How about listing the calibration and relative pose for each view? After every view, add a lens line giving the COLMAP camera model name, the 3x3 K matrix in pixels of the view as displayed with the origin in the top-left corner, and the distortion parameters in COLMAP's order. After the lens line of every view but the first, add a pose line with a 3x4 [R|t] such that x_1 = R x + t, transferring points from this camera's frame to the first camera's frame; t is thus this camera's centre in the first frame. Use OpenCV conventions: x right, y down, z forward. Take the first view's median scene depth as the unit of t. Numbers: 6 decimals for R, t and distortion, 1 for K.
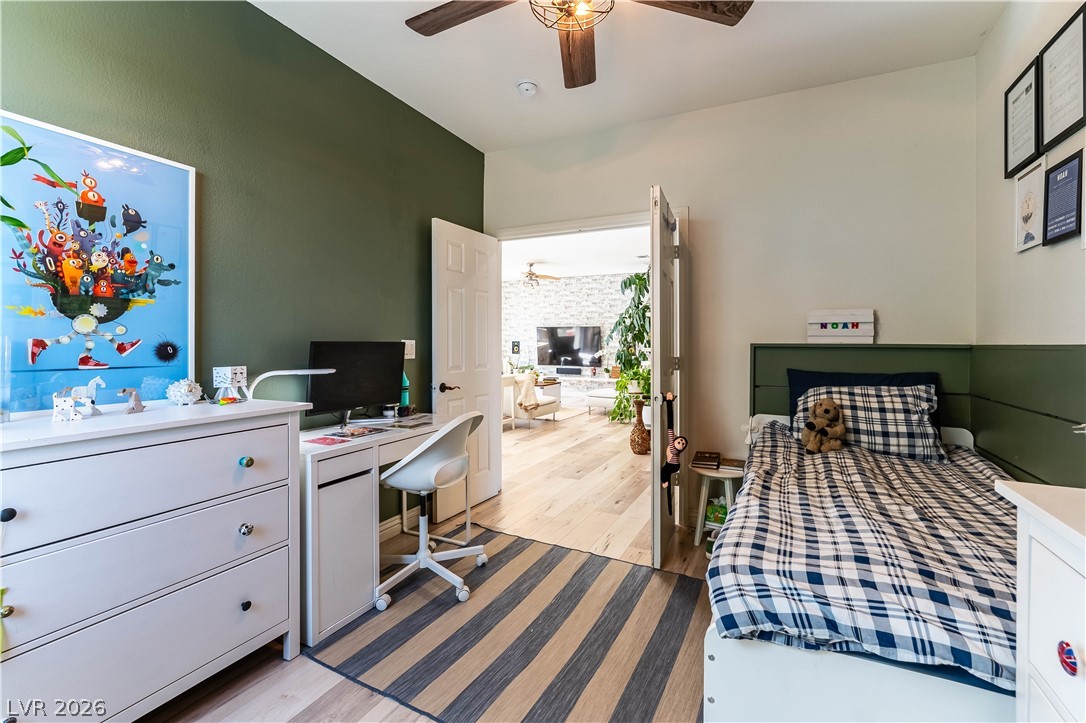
lens RADIAL K [[471.0, 0, 546.4], [0, 471.0, 354.7], [0, 0, 1]] dist [-0.002035, -0.000387]
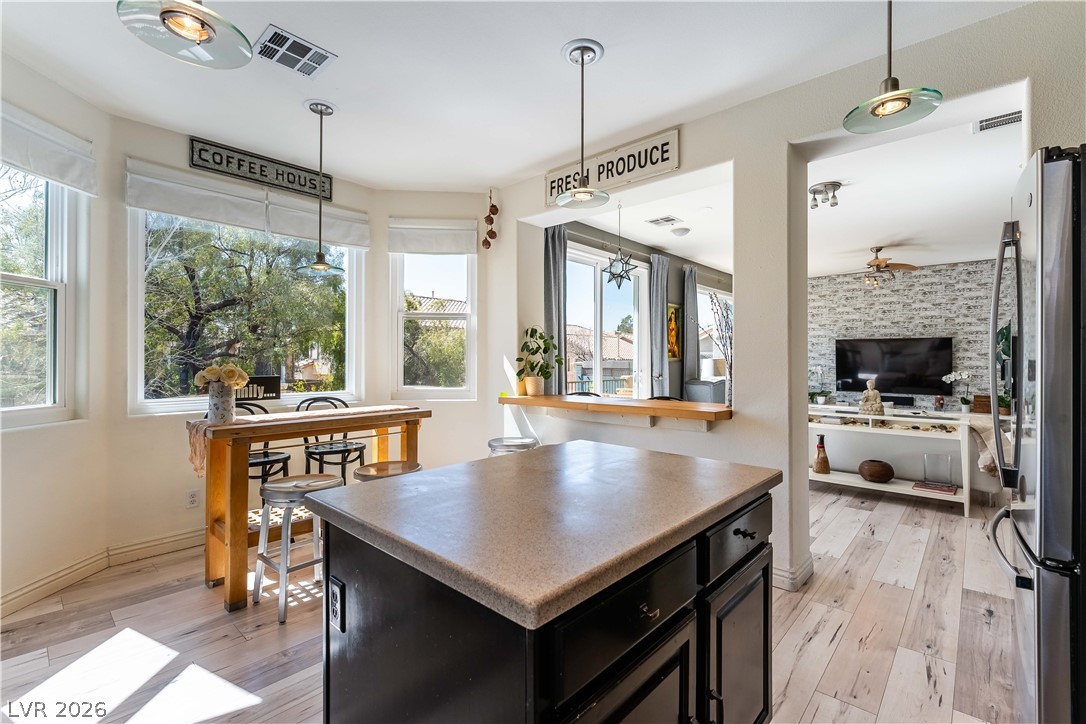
lens RADIAL K [[471.0, 0, 561.3], [0, 471.0, 357.4], [0, 0, 1]] dist [-0.002035, -0.000387]
pose [[0.965862, -0.005261, -0.259003, -0.253858], [-0.001709, 0.999643, -0.026679, -0.010381], [0.259051, 0.026211, 0.965508, 0.176815]]
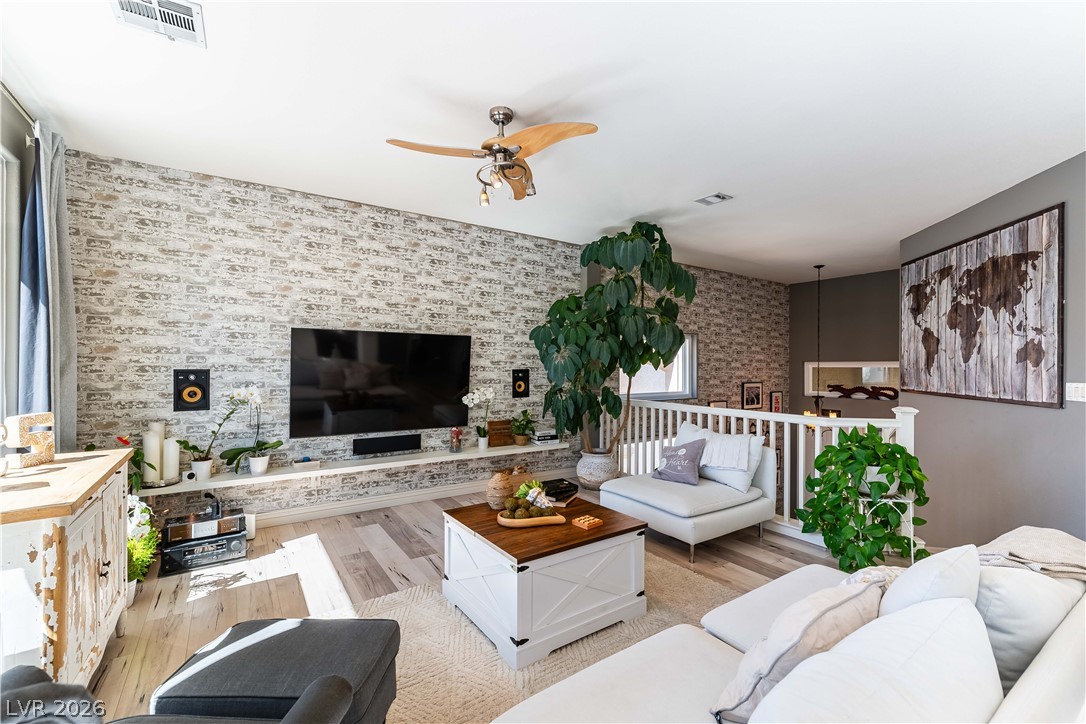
lens RADIAL K [[471.0, 0, 548.7], [0, 471.0, 365.8], [0, 0, 1]] dist [-0.002035, -0.000387]
pose [[0.487070, -0.004109, 0.873354, -0.234665], [0.021354, 0.999746, -0.007205, -0.025351], [-0.873102, 0.022159, 0.487034, 0.692354]]
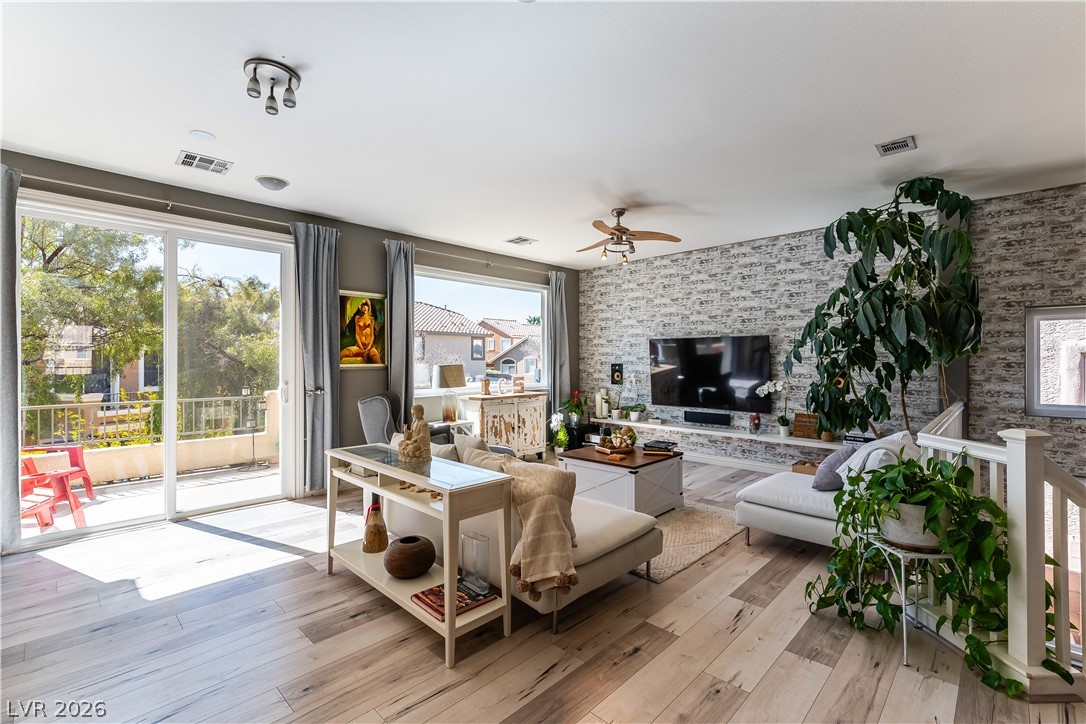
lens RADIAL K [[471.0, 0, 554.1], [0, 471.0, 363.6], [0, 0, 1]] dist [-0.002035, -0.000387]
pose [[0.956104, -0.005706, -0.292972, 0.038440], [0.000457, 0.999838, -0.017982, -0.018879], [0.293027, 0.017059, 0.955952, 0.421981]]
